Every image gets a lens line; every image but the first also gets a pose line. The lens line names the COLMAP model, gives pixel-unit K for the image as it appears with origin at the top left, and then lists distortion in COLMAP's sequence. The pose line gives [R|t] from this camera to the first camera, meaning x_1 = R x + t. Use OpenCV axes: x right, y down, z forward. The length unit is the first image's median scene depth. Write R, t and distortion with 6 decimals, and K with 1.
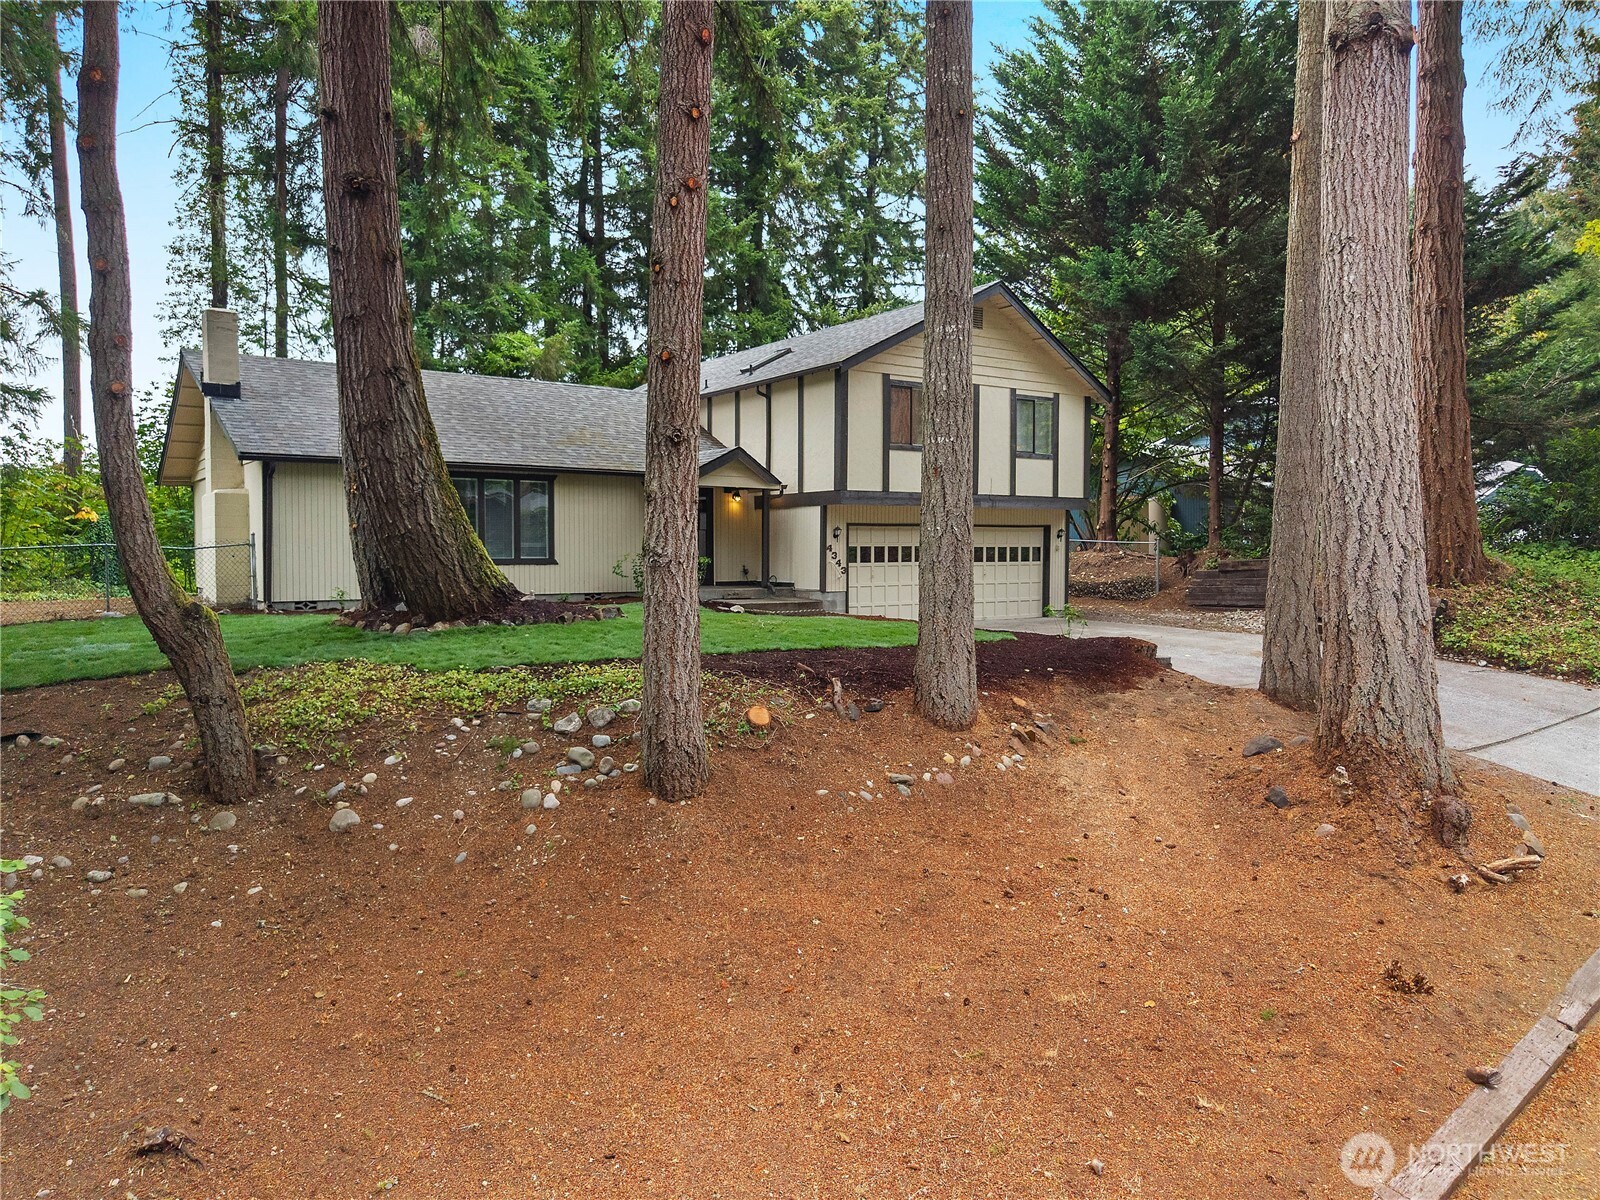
lens RADIAL K [[1123.8, 0, 738.4], [0, 1123.8, 600.2], [0, 0, 1]] dist [0.127947, -0.259604]
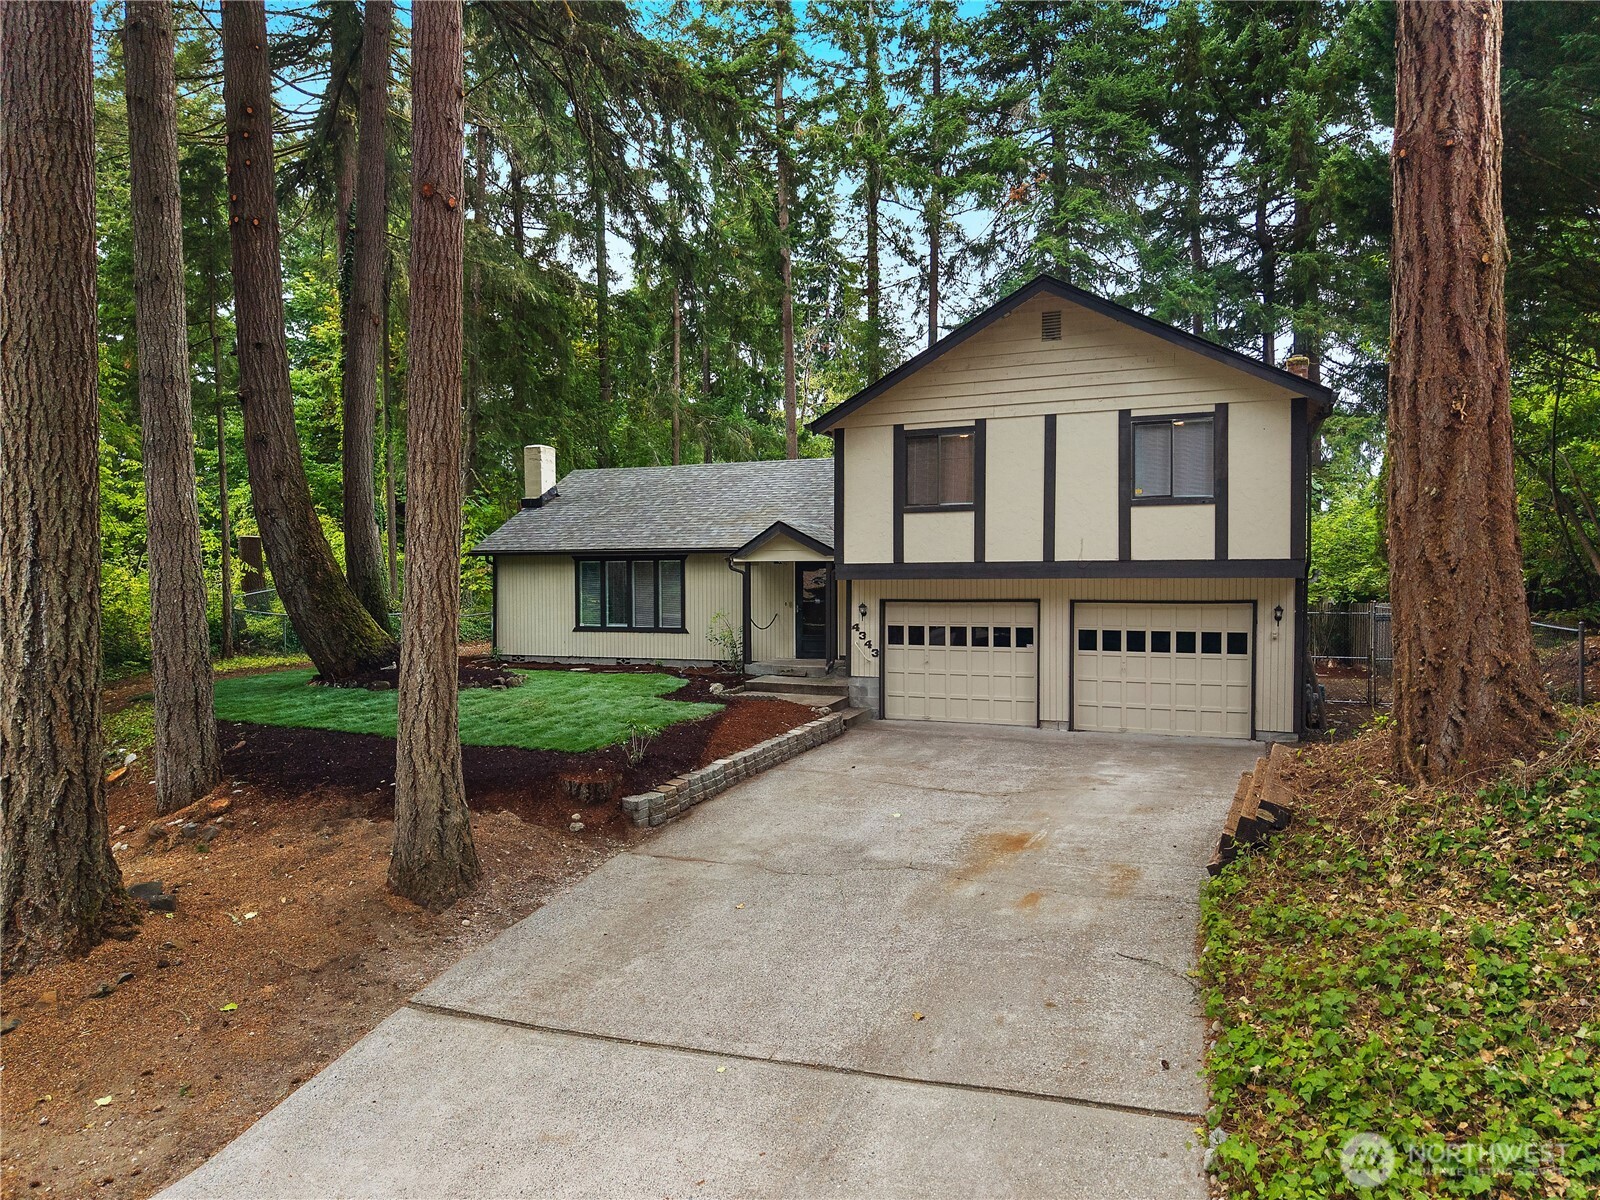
lens RADIAL K [[1123.8, 0, 738.4], [0, 1123.8, 600.2], [0, 0, 1]] dist [0.127947, -0.259604]
pose [[0.475083, 0.016656, -0.879783, 0.770318], [-0.032822, 0.999461, 0.001198, -0.061866], [0.879329, 0.028307, 0.475374, 0.466127]]
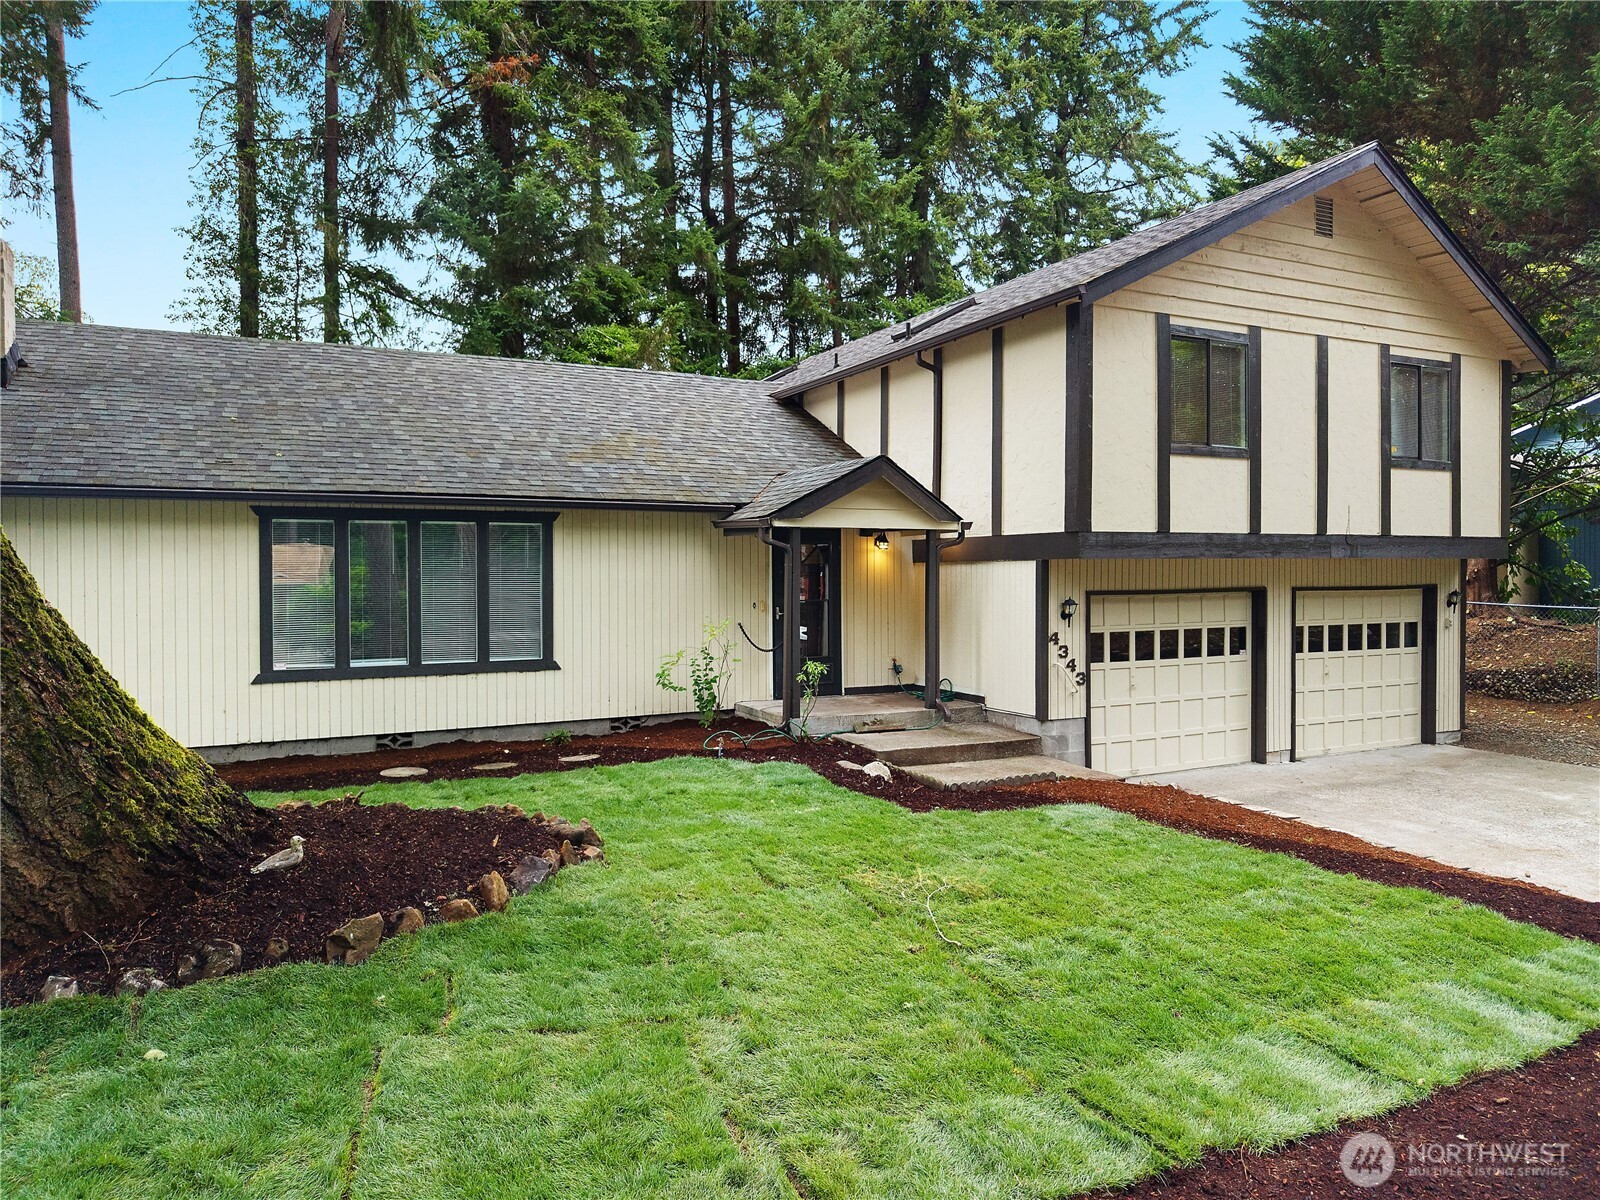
lens RADIAL K [[1123.8, 0, 738.4], [0, 1123.8, 600.2], [0, 0, 1]] dist [0.127947, -0.259604]
pose [[0.989546, -0.001914, -0.144205, 0.008849], [-0.001203, 0.999768, -0.021523, -0.049626], [0.144213, 0.021471, 0.989314, 0.413043]]
